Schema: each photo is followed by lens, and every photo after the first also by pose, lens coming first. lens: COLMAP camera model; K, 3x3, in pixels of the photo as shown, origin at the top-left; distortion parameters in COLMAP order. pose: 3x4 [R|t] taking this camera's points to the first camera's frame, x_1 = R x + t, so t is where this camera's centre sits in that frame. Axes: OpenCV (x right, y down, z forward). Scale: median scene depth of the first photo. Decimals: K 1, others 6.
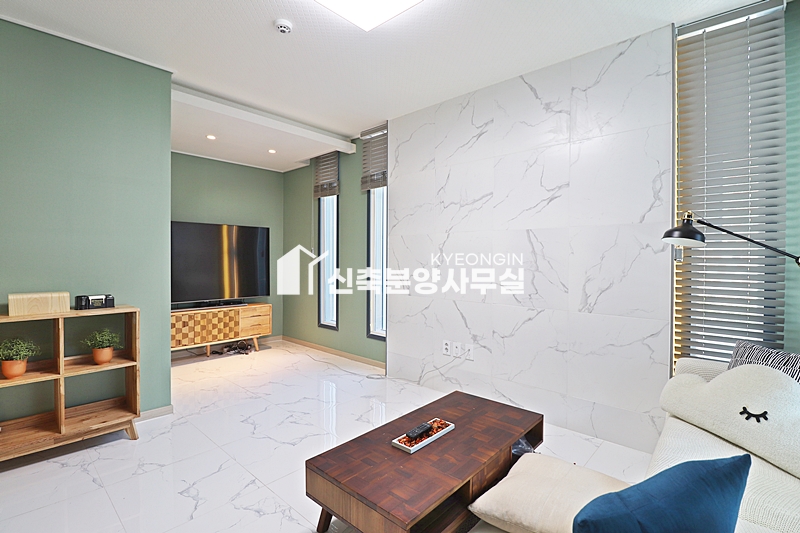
lens RADIAL K [[370.7, 0, 411.7], [0, 370.7, 263.2], [0, 0, 1]] dist [-0.012722, -0.003985]
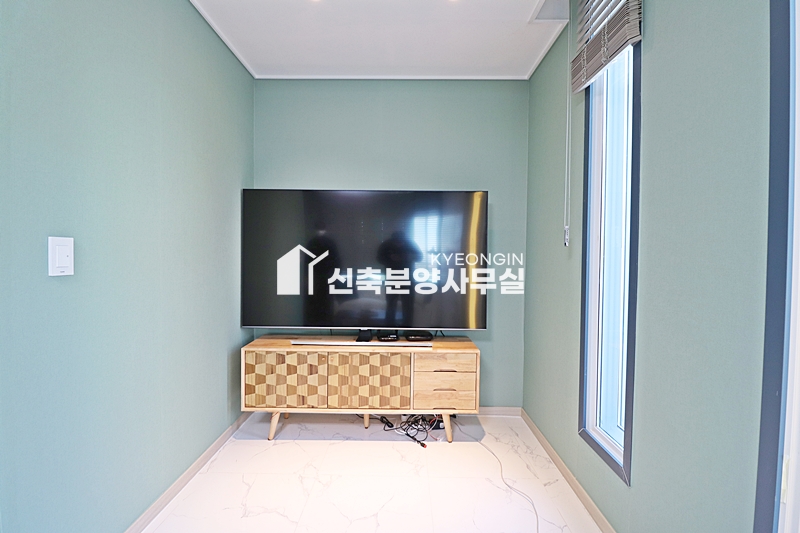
lens RADIAL K [[370.7, 0, 397.0], [0, 370.7, 261.7], [0, 0, 1]] dist [-0.012722, -0.003985]
pose [[0.638096, 0.010706, -0.769882, -0.098886], [-0.012419, 0.999916, 0.003612, -0.001981], [0.769857, 0.007256, 0.638176, 0.716462]]
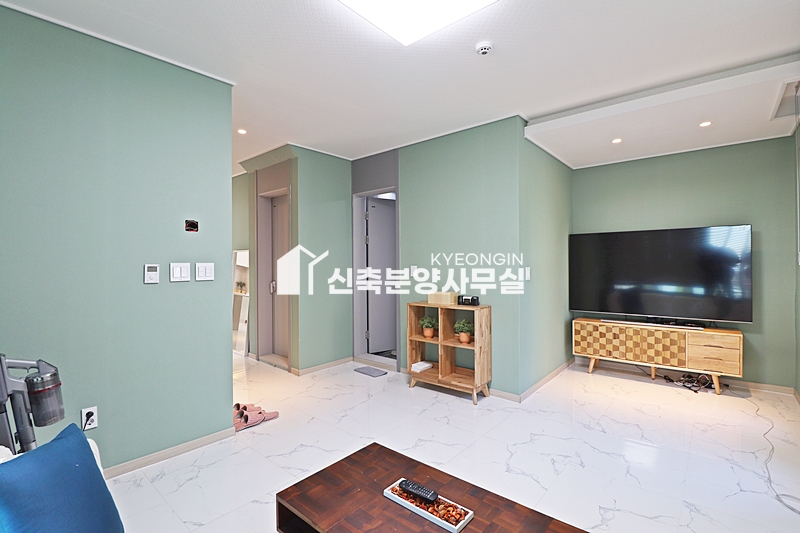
lens RADIAL K [[370.7, 0, 399.1], [0, 370.7, 260.8], [0, 0, 1]] dist [-0.012722, -0.003985]
pose [[0.008876, -0.015059, -0.999847, 0.354046], [-0.005538, 0.999871, -0.015108, -0.016985], [0.999945, 0.005672, 0.008792, 0.400272]]
